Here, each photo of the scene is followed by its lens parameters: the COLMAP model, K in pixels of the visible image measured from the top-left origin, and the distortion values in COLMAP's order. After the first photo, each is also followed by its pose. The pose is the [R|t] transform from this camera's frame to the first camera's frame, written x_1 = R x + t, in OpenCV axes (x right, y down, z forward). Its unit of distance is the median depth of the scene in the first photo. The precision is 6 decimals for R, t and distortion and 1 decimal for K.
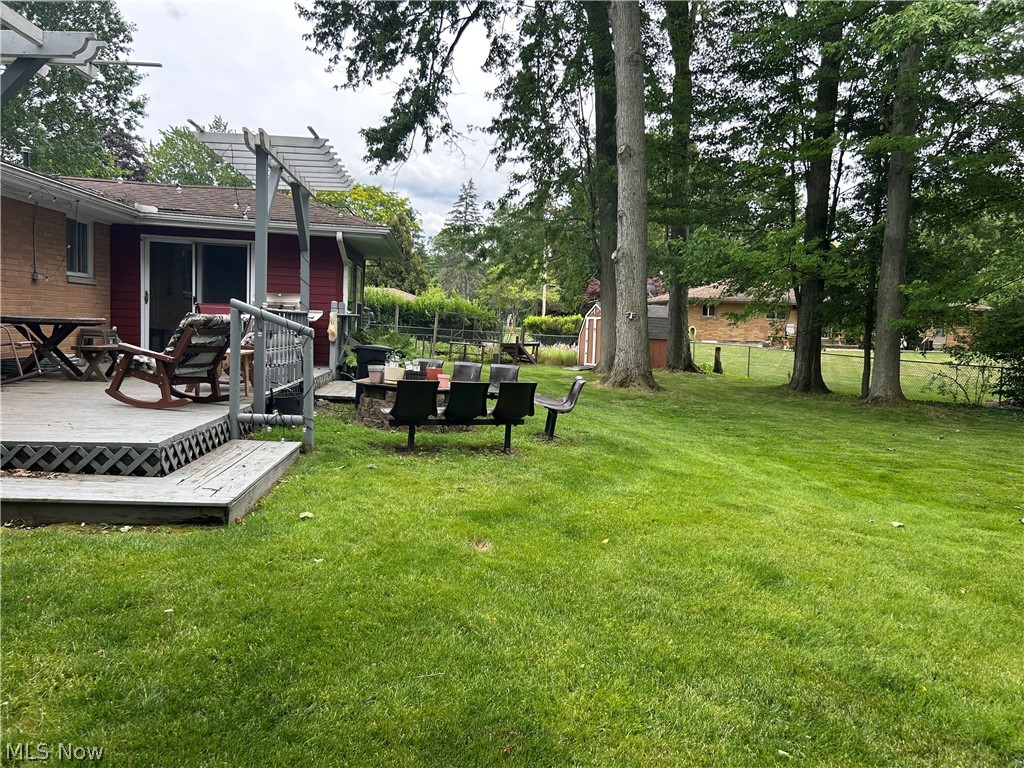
lens RADIAL K [[766.8, 0, 512.0], [0, 766.8, 381.5], [0, 0, 1]] dist [0.021360, -0.000388]
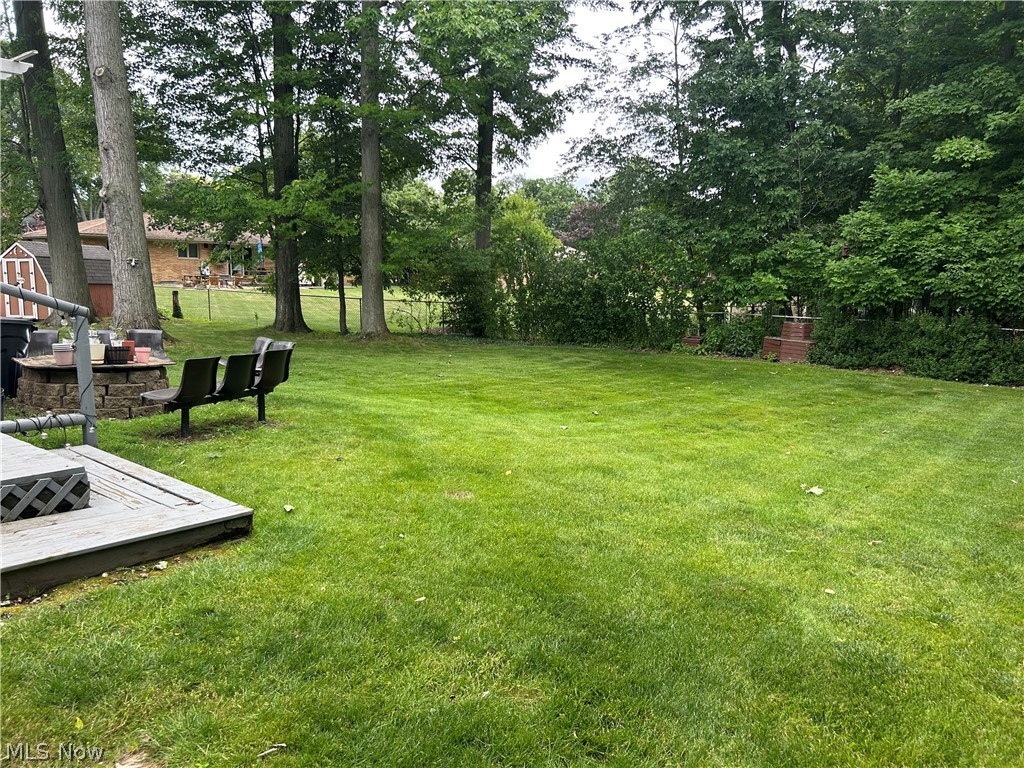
lens RADIAL K [[766.8, 0, 513.9], [0, 766.8, 386.7], [0, 0, 1]] dist [0.021360, -0.000388]
pose [[0.708037, -0.120649, 0.695793, -0.178195], [0.057010, 0.991847, 0.113971, -0.017942], [-0.703870, -0.041029, 0.709143, 0.028565]]
